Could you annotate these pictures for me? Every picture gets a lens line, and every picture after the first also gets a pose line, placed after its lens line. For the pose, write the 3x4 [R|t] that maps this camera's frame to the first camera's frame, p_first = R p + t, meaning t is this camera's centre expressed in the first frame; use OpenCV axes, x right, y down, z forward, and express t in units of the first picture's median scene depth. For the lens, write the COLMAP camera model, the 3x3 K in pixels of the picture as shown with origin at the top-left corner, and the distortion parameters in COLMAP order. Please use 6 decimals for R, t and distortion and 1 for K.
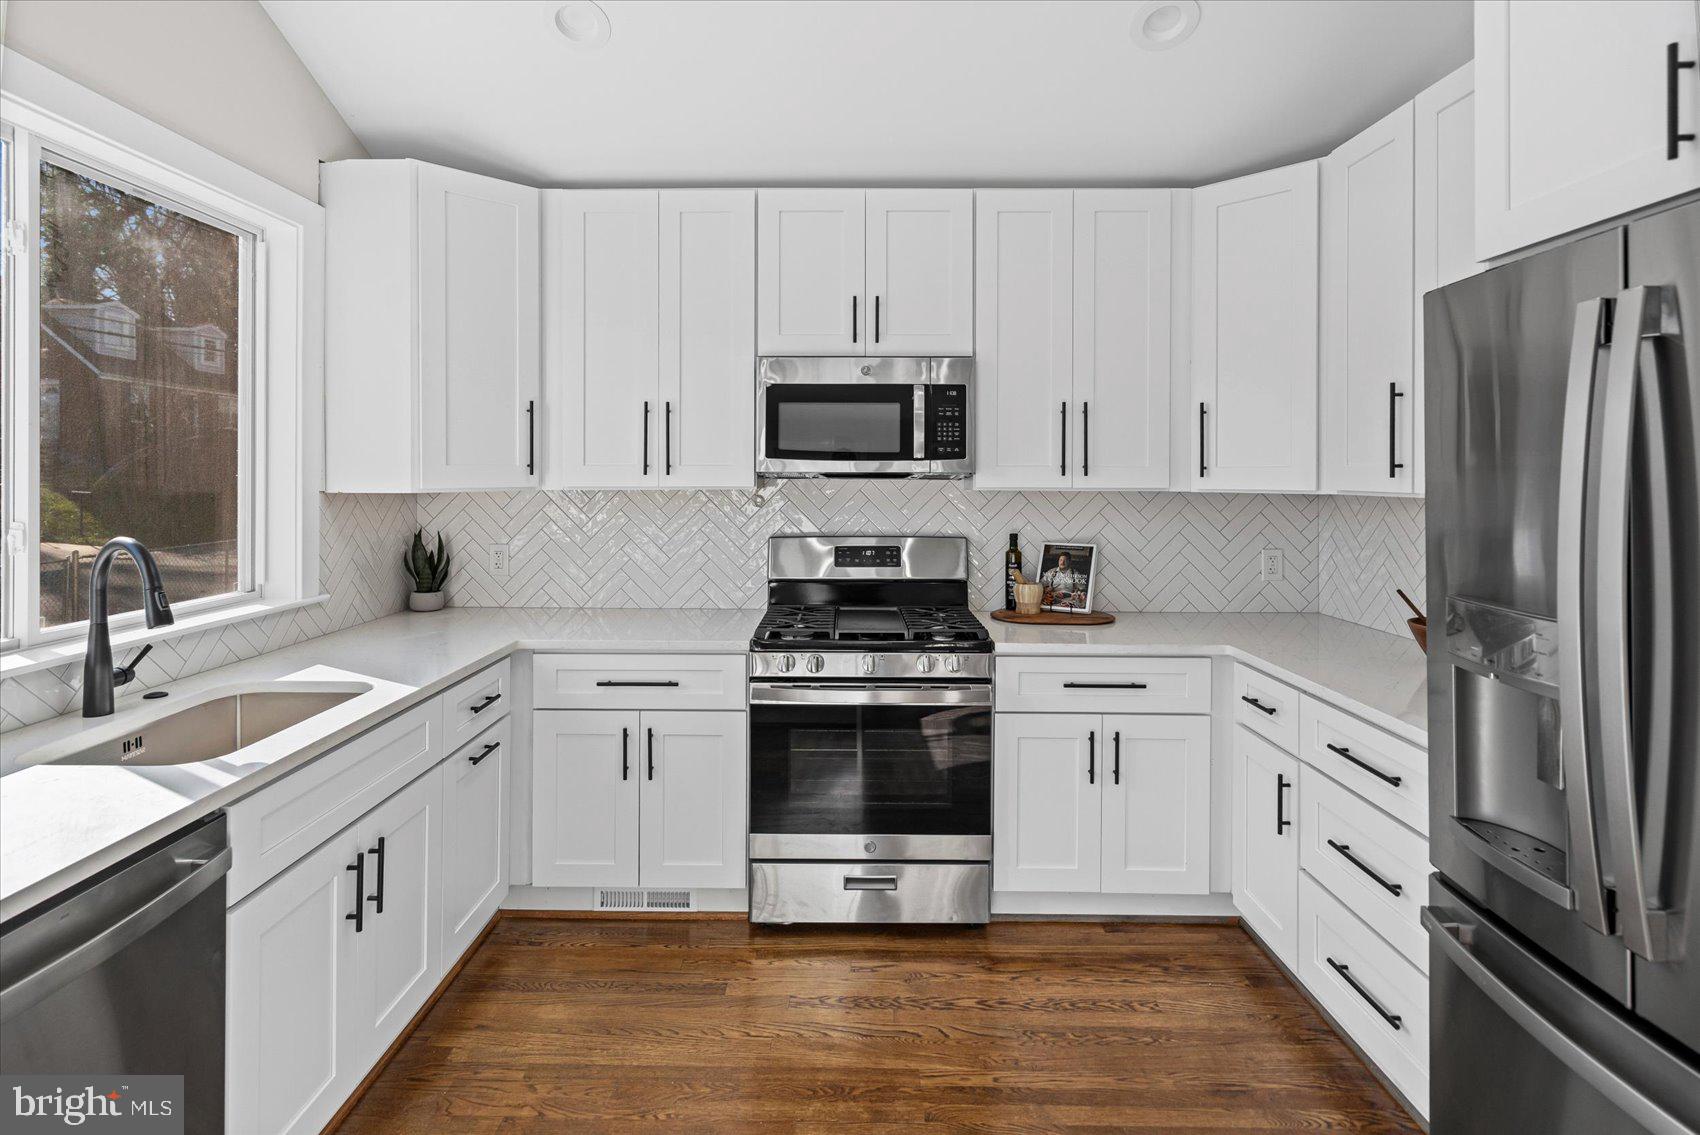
lens RADIAL K [[847.9, 0, 840.5], [0, 847.9, 475.9], [0, 0, 1]] dist [0.003125, -0.000063]
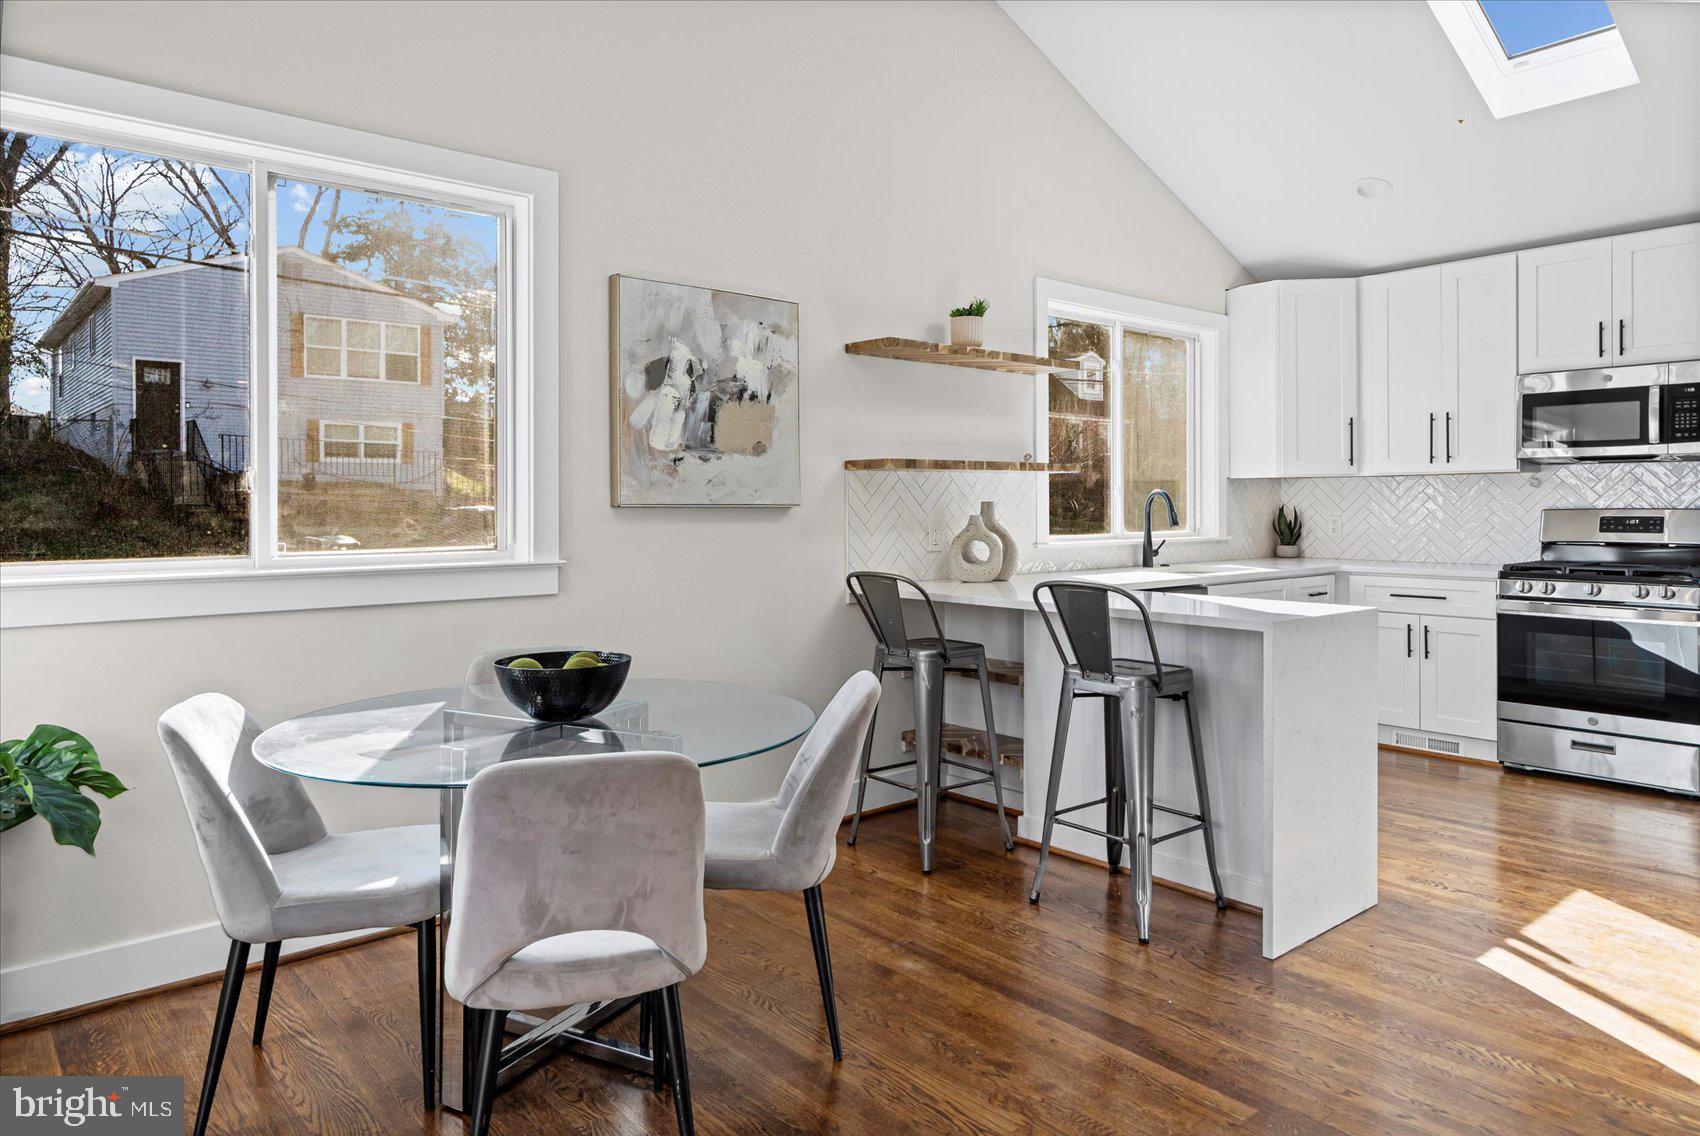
lens RADIAL K [[1077.4, 0, 837.0], [0, 1077.4, 503.0], [0, 0, 1]] dist [0.004059, -0.003545]
pose [[0.652046, -0.006147, -0.758154, 0.512466], [0.004845, 0.999980, -0.003941, 0.069704], [0.758164, -0.001103, 0.652063, -0.989337]]
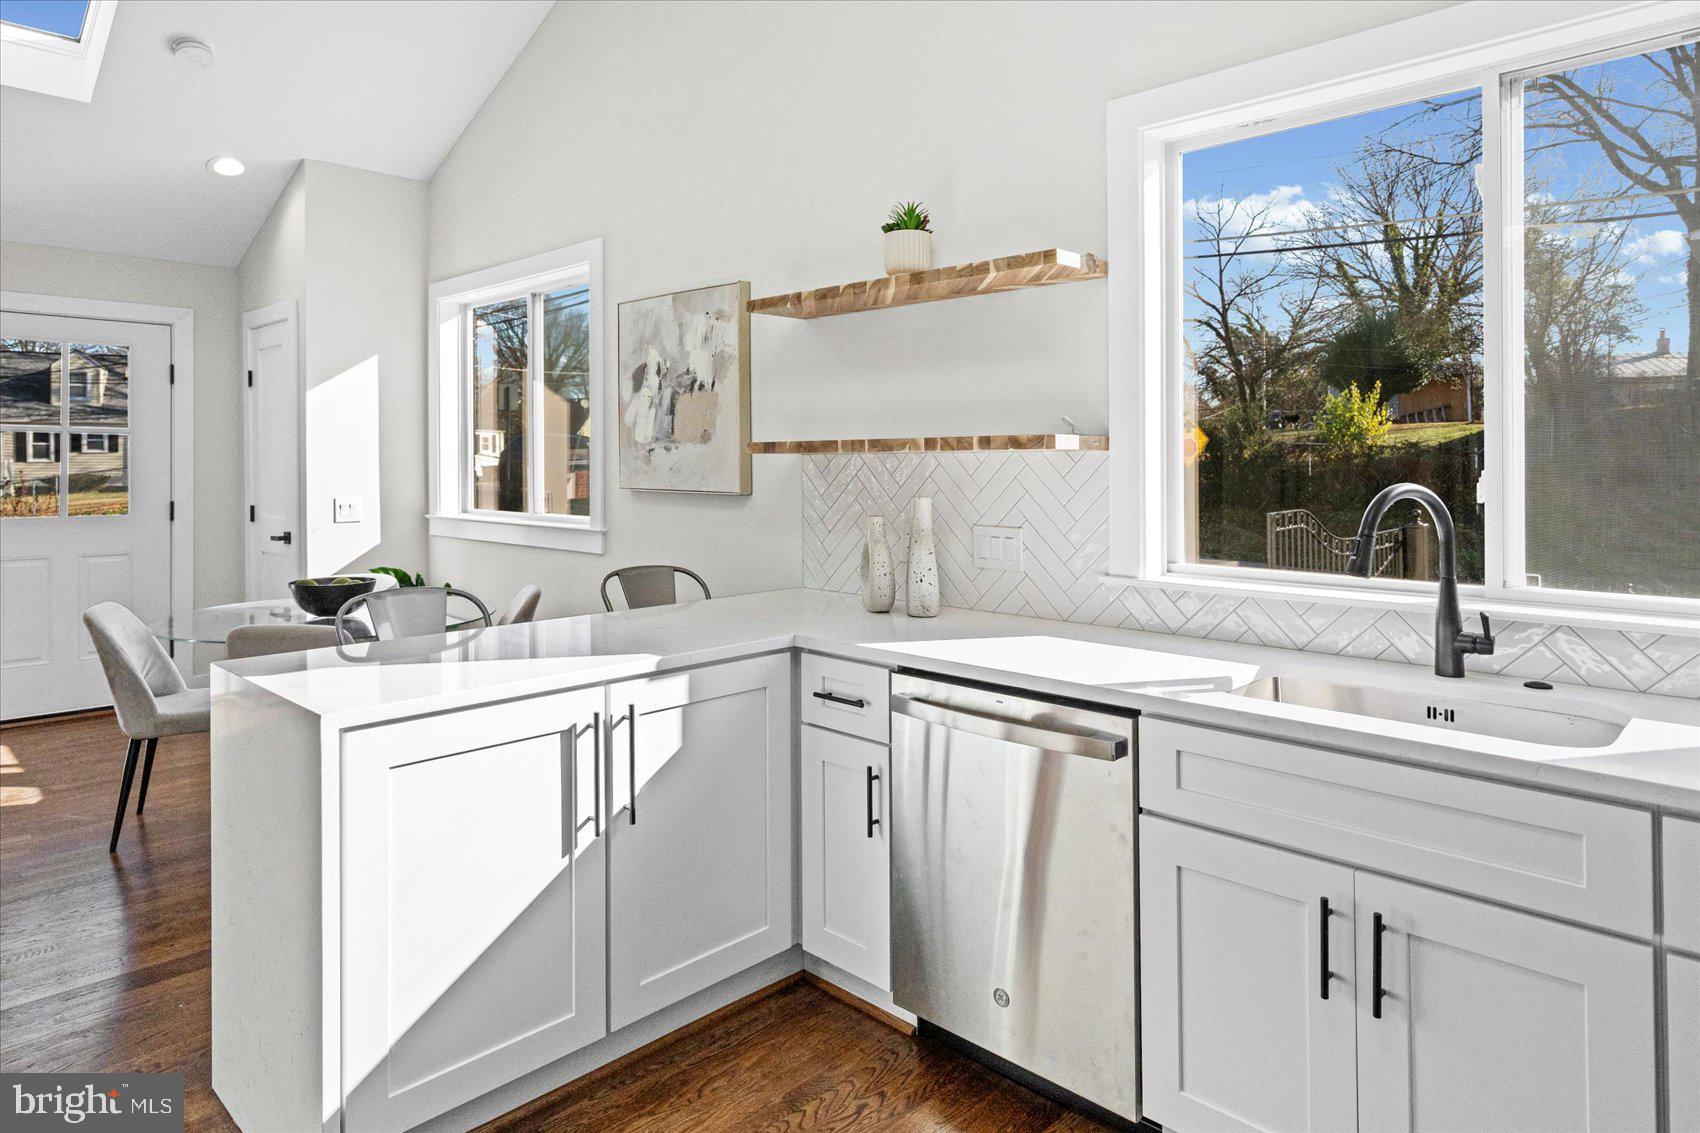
lens RADIAL K [[1015.0, 0, 852.5], [0, 1015.0, 448.5], [0, 0, 1]] dist [0.017722, 0.000973]
pose [[-0.682585, -0.016699, -0.730615, 0.246895], [-0.004568, 0.999817, -0.018584, 0.034565], [0.730792, -0.009348, -0.682537, 0.805205]]
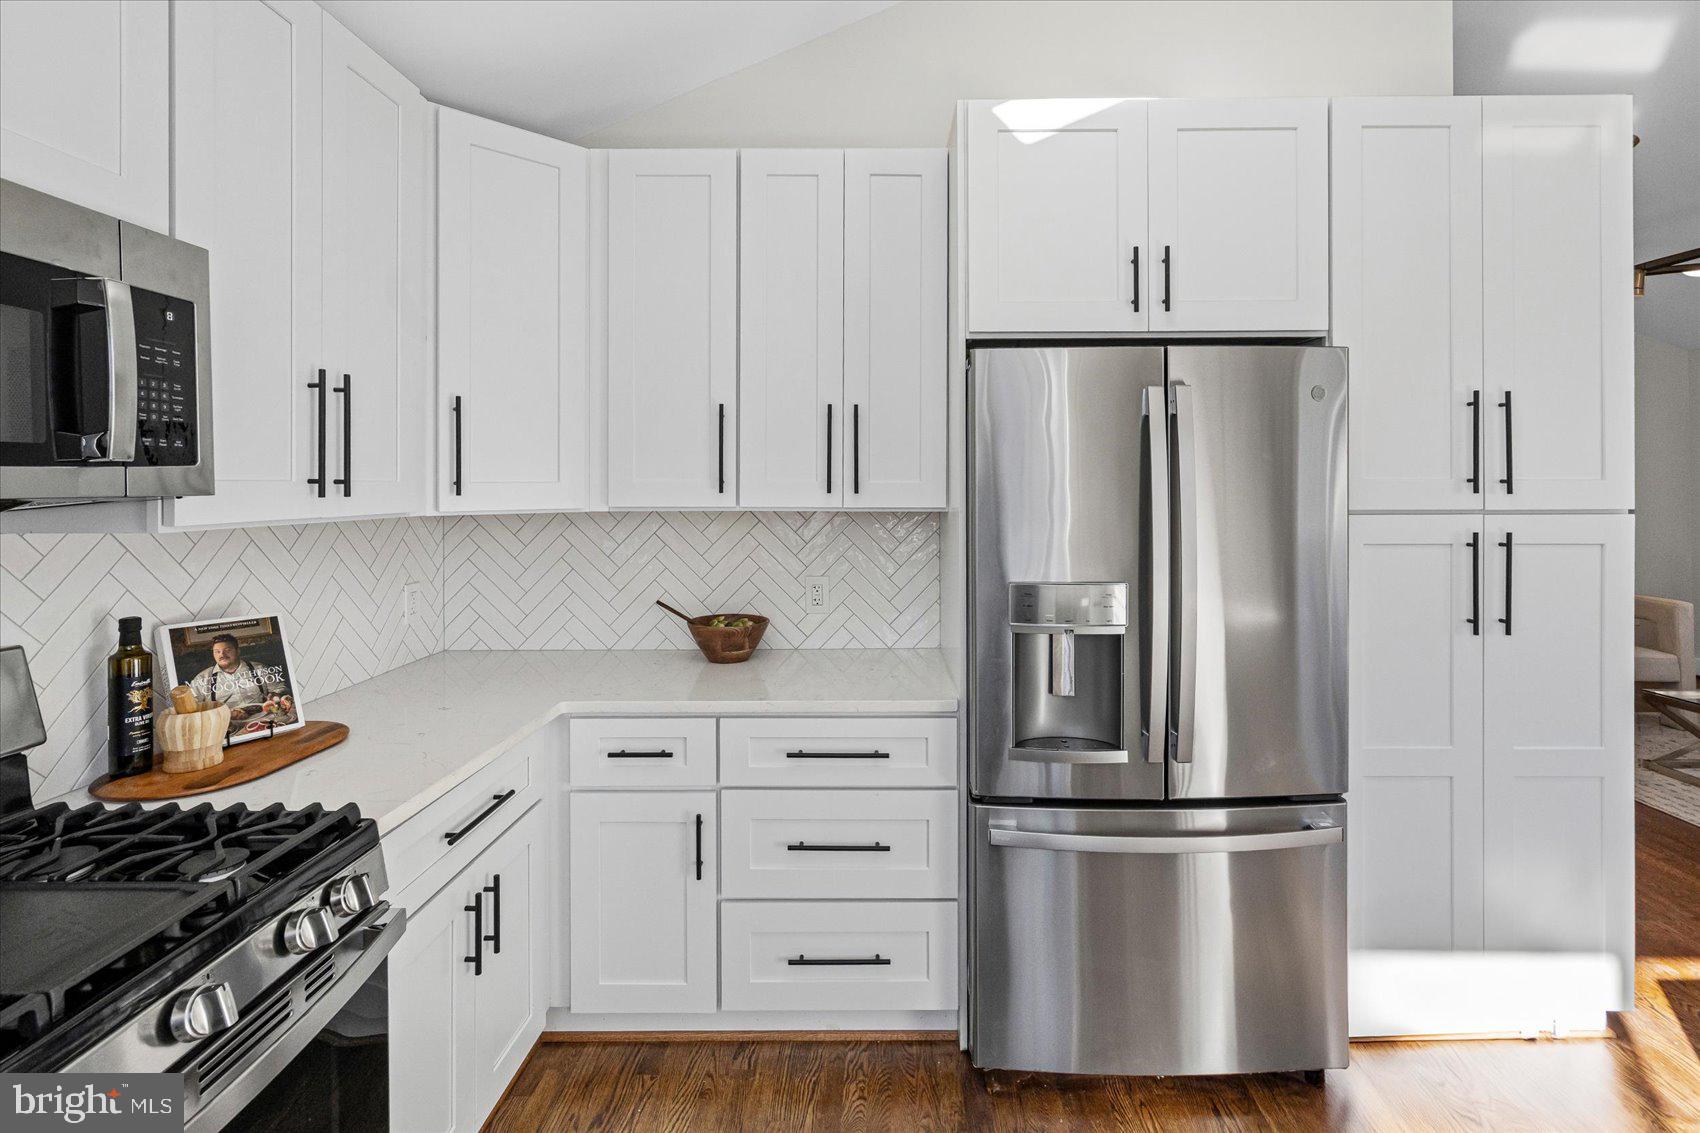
lens RADIAL K [[847.9, 0, 881.5], [0, 847.9, 485.8], [0, 0, 1]] dist [0.003125, -0.000063]
pose [[-0.007822, -0.007639, 0.999940, -0.314642], [0.003248, 0.999965, 0.007665, -0.010713], [-0.999964, 0.003308, -0.007797, 0.625840]]
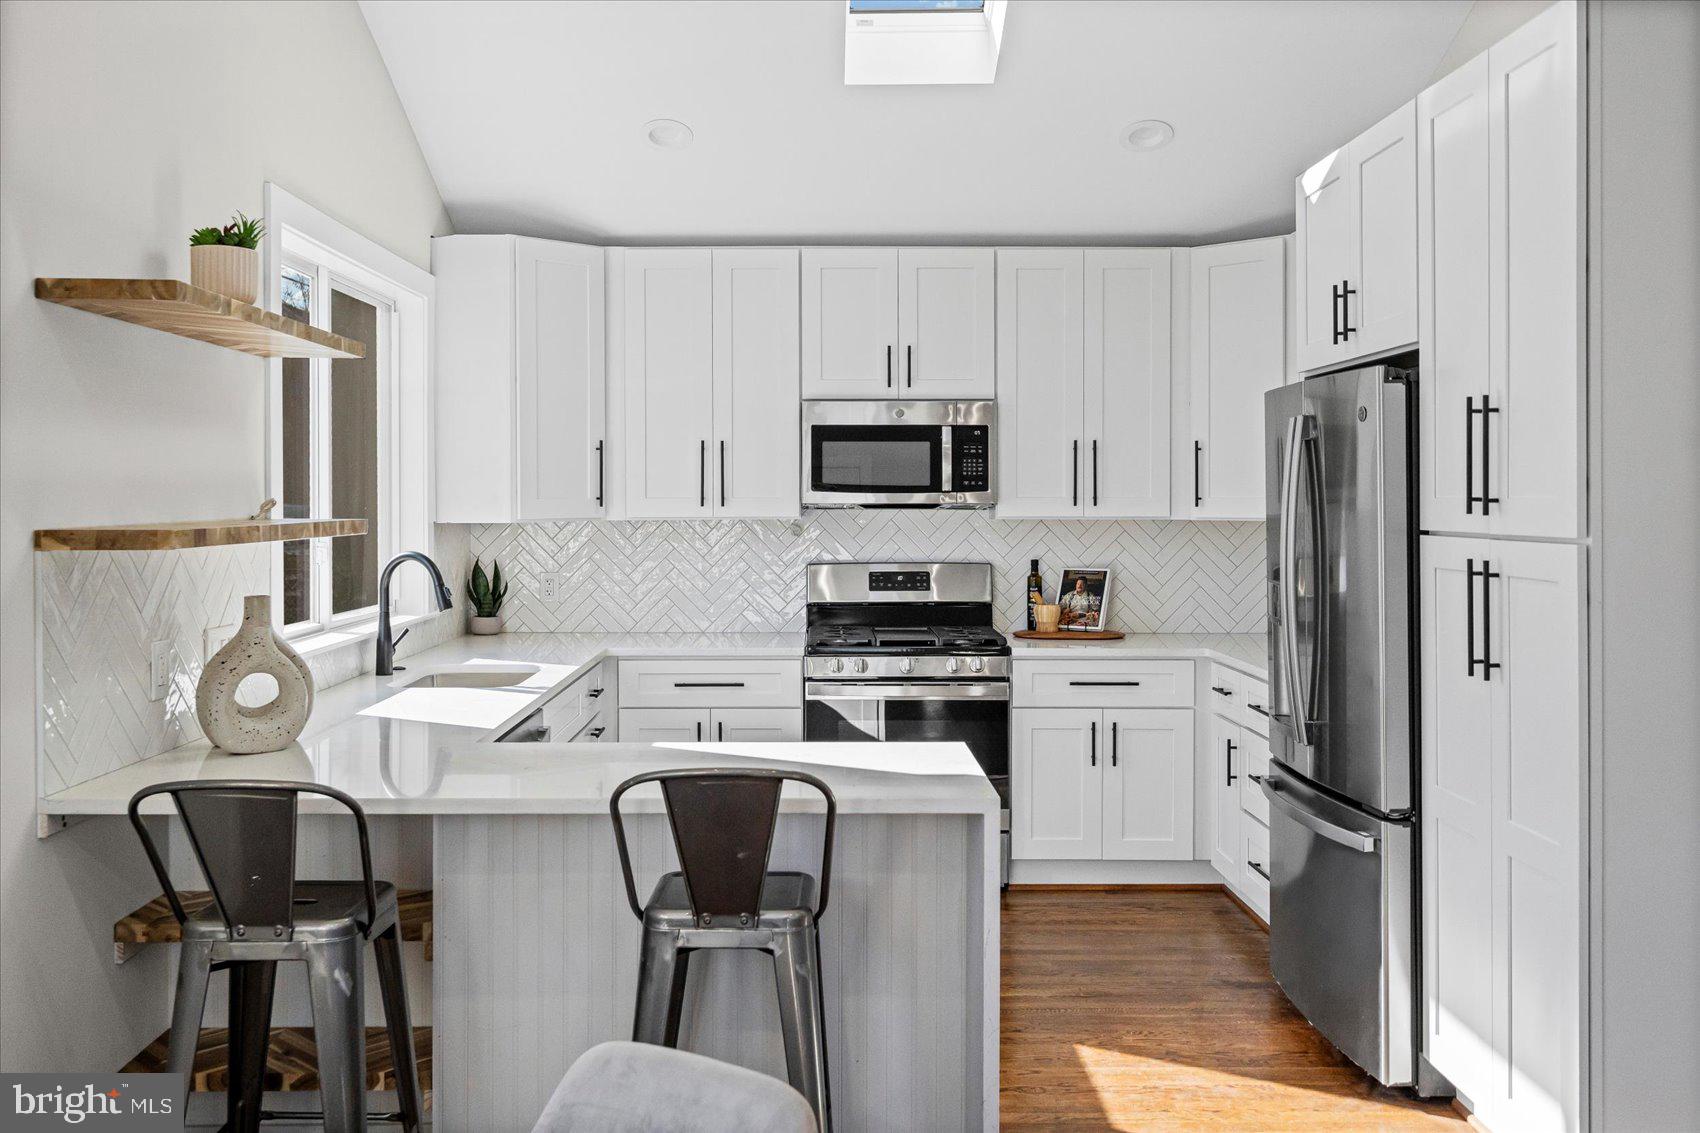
lens RADIAL K [[1503.8, 0, 841.7], [0, 1503.8, 510.5], [0, 0, 1]] dist [-0.003595, 0.001624]
pose [[0.999741, -0.003803, 0.022430, -0.091004], [0.003642, 0.999967, 0.007212, -0.009554], [-0.022457, -0.007128, 0.999722, -0.982830]]
